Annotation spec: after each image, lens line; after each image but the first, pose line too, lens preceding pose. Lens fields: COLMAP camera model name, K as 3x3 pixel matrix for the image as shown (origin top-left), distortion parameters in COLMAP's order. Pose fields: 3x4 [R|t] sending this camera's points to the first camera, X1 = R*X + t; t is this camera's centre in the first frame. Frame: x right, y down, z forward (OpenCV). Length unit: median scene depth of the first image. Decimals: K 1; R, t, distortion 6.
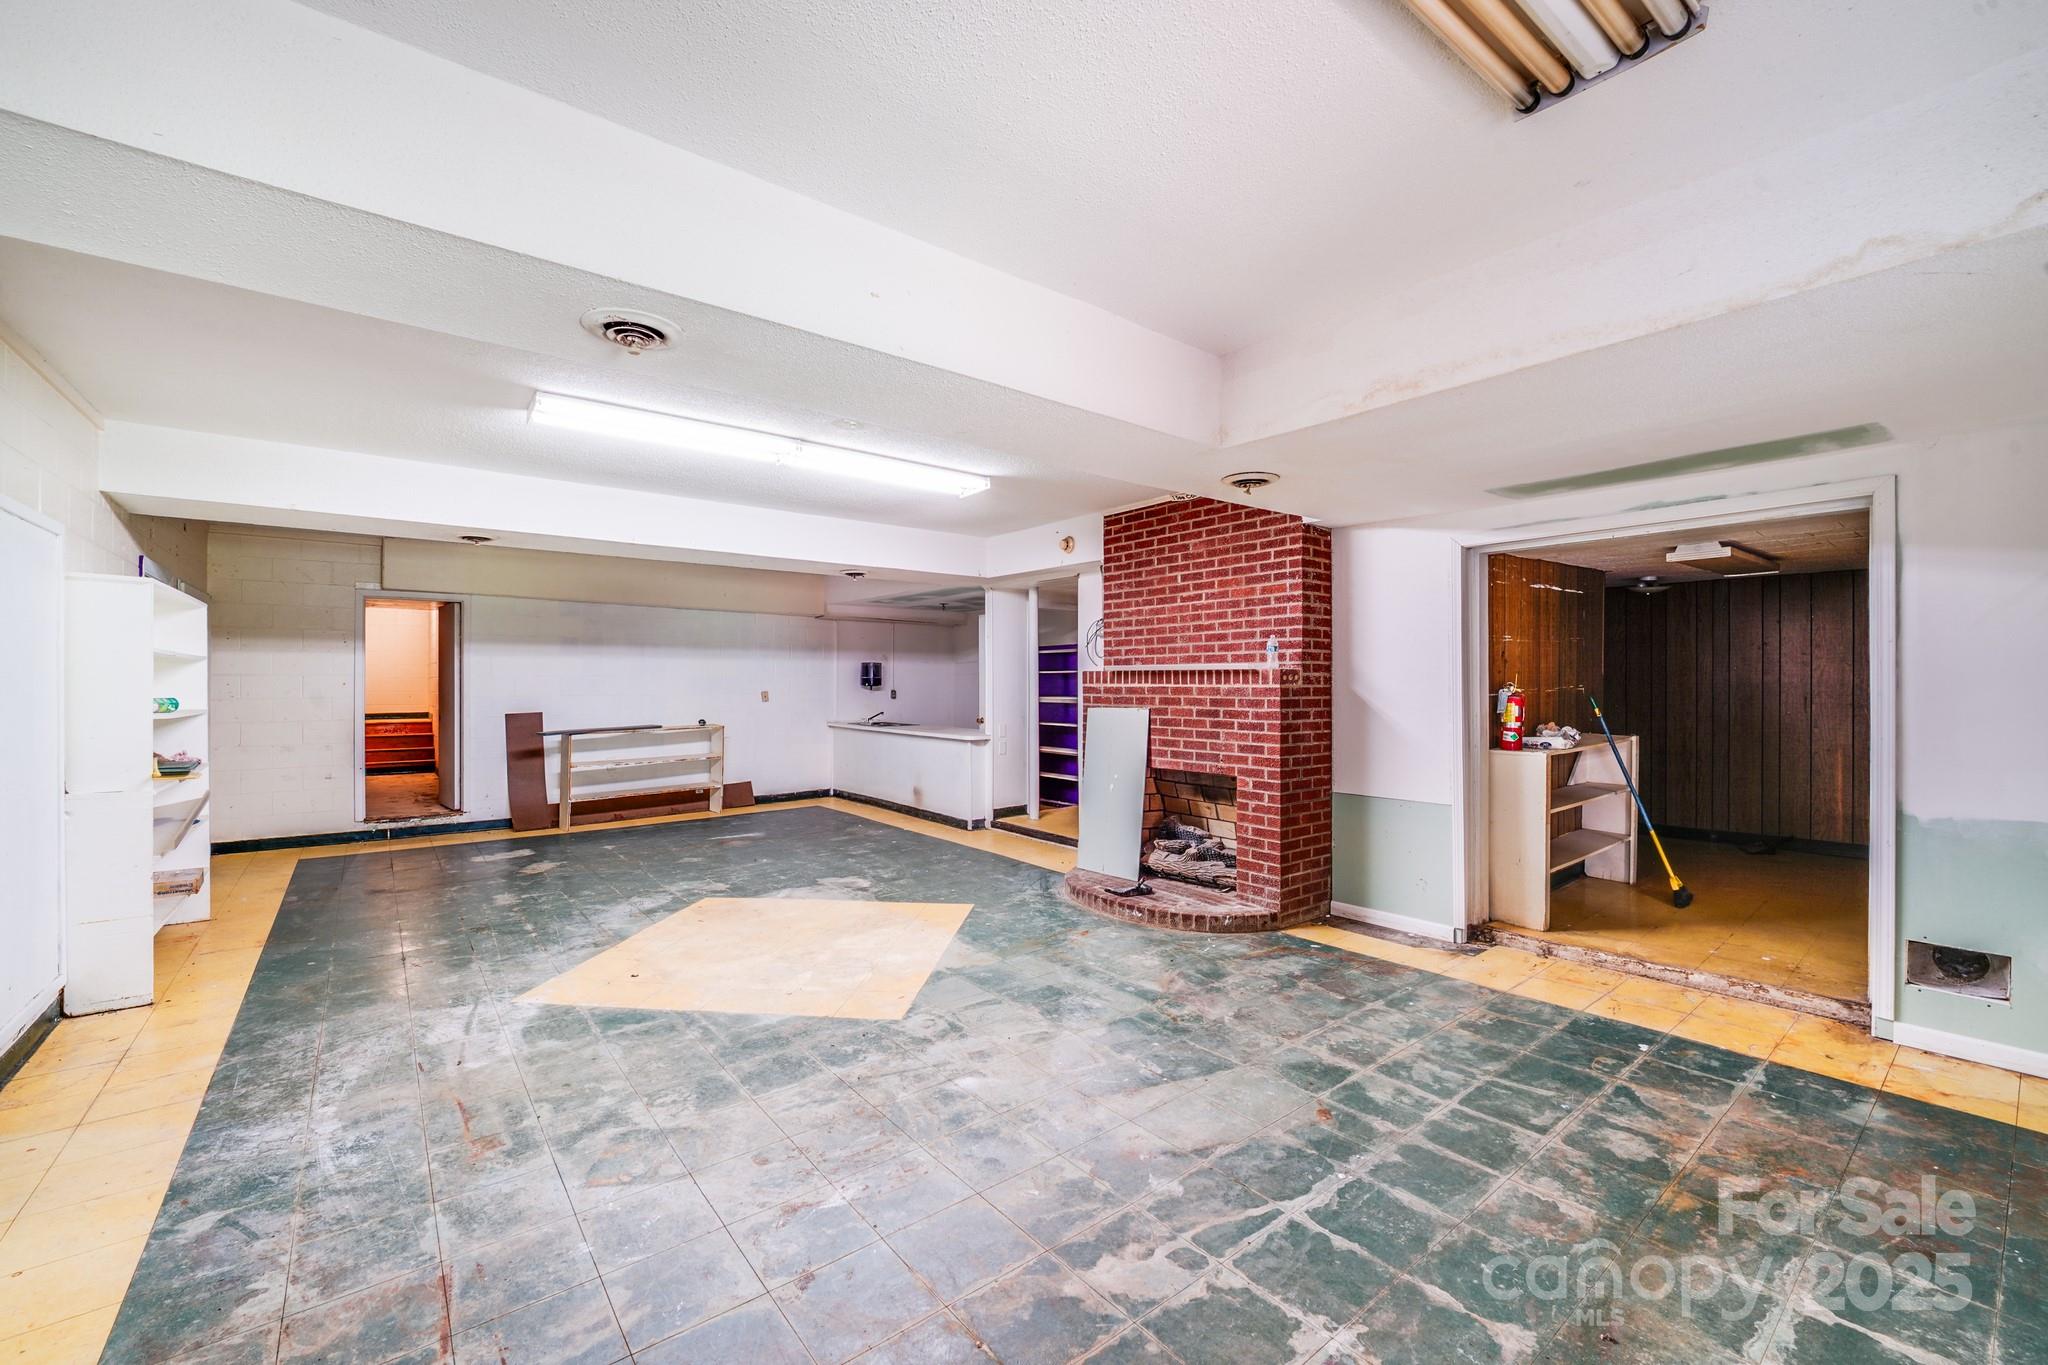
lens RADIAL K [[831.8, 0, 1018.6], [0, 831.8, 677.5], [0, 0, 1]] dist [-0.010745, -0.000761]
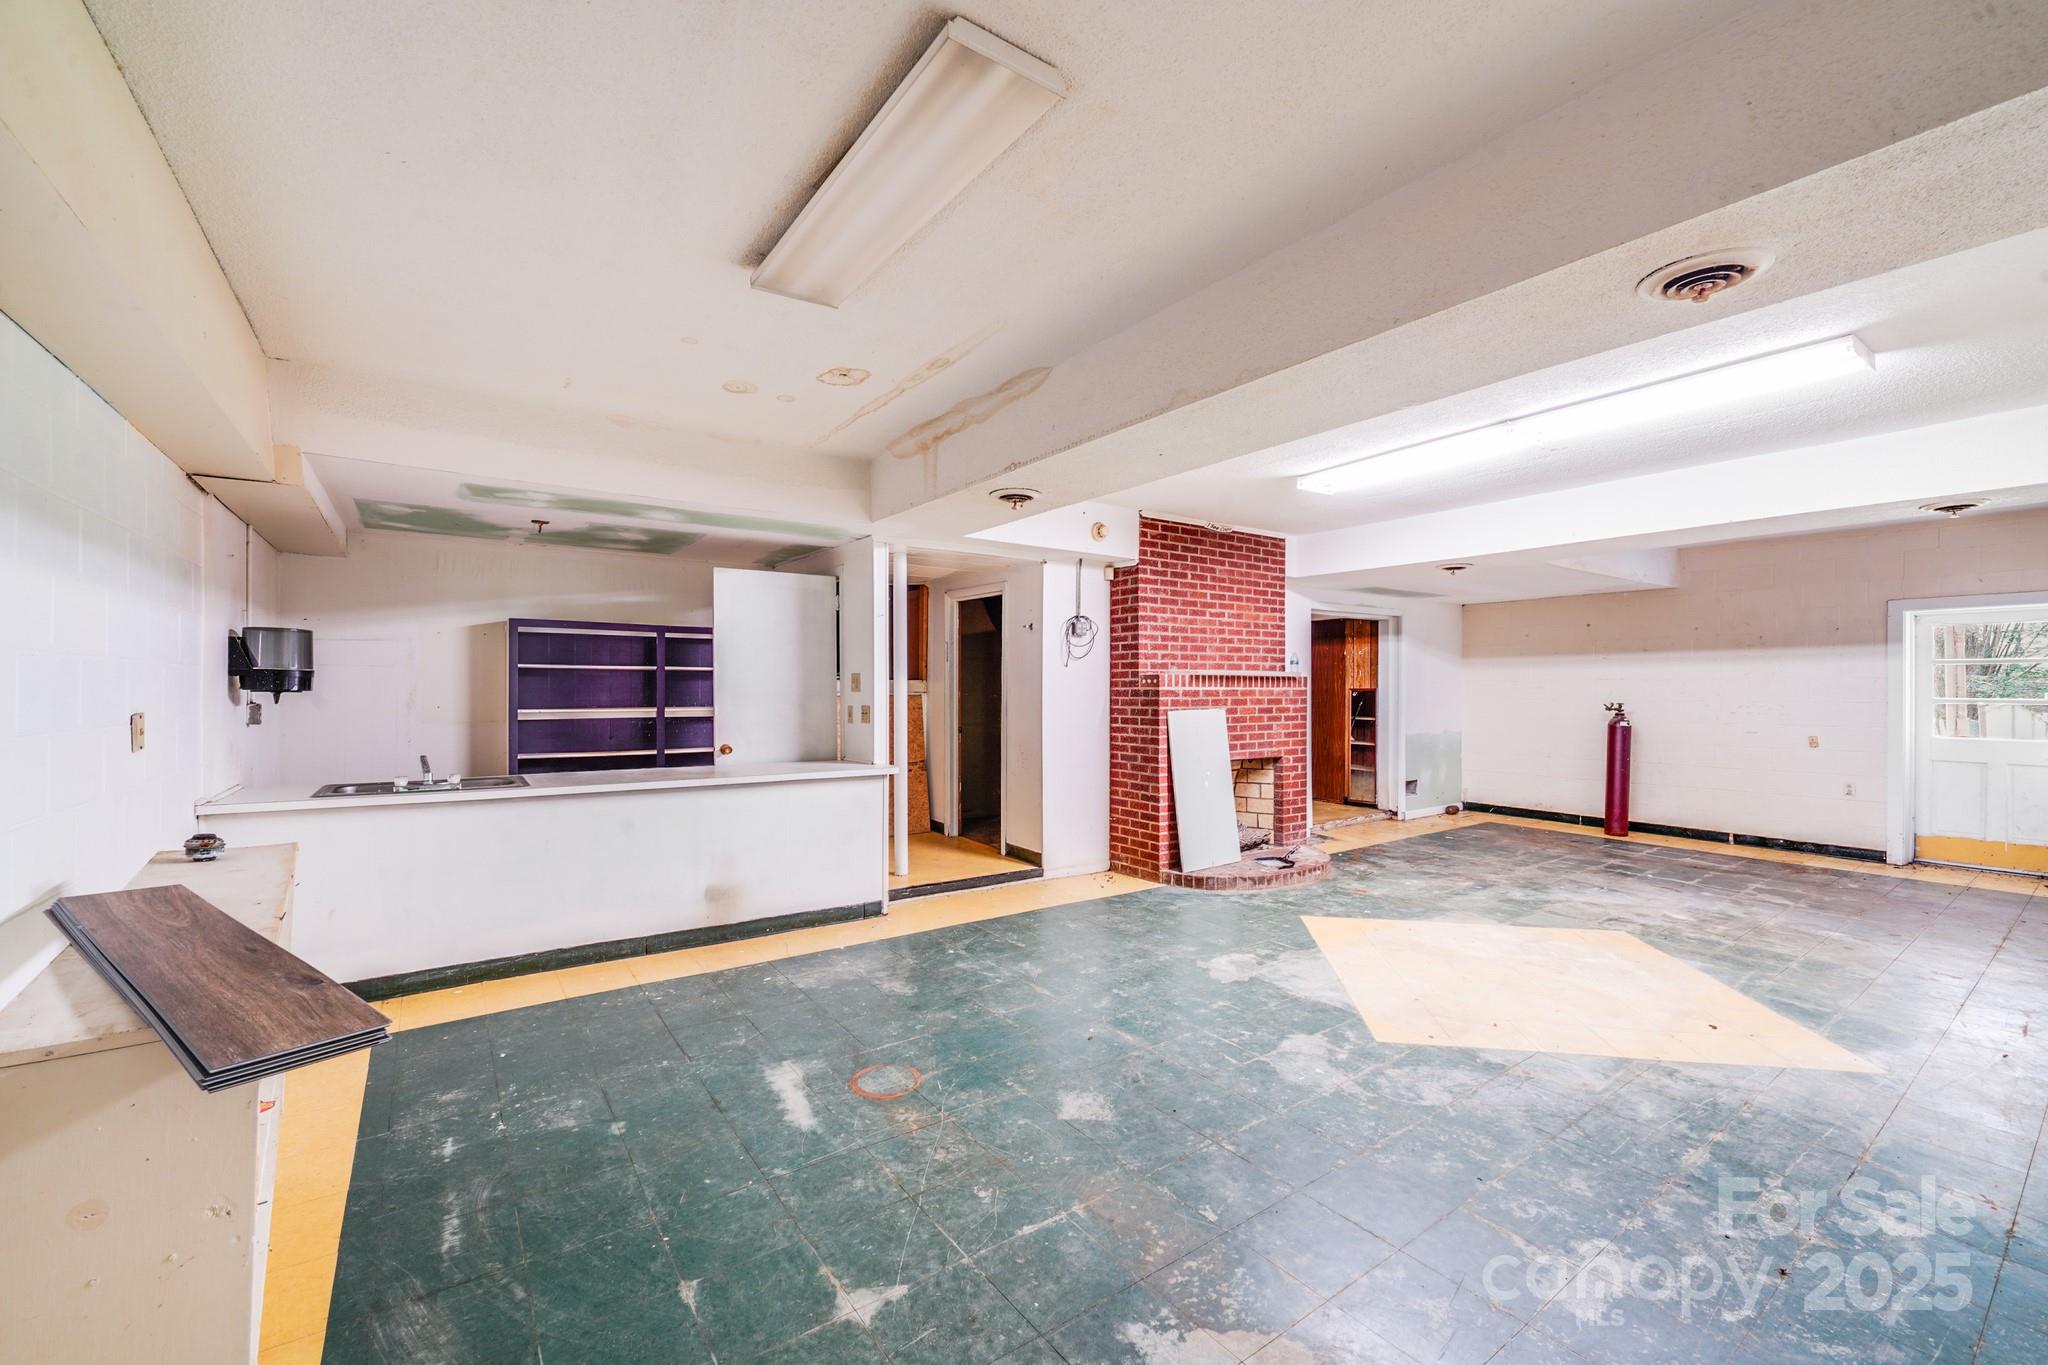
lens RADIAL K [[831.8, 0, 1018.6], [0, 831.8, 677.5], [0, 0, 1]] dist [-0.010745, -0.000761]
pose [[0.048315, 0.012153, 0.998758, -0.994125], [-0.008738, 0.999893, -0.011744, 0.010415], [-0.998794, -0.008160, 0.048416, 1.232937]]
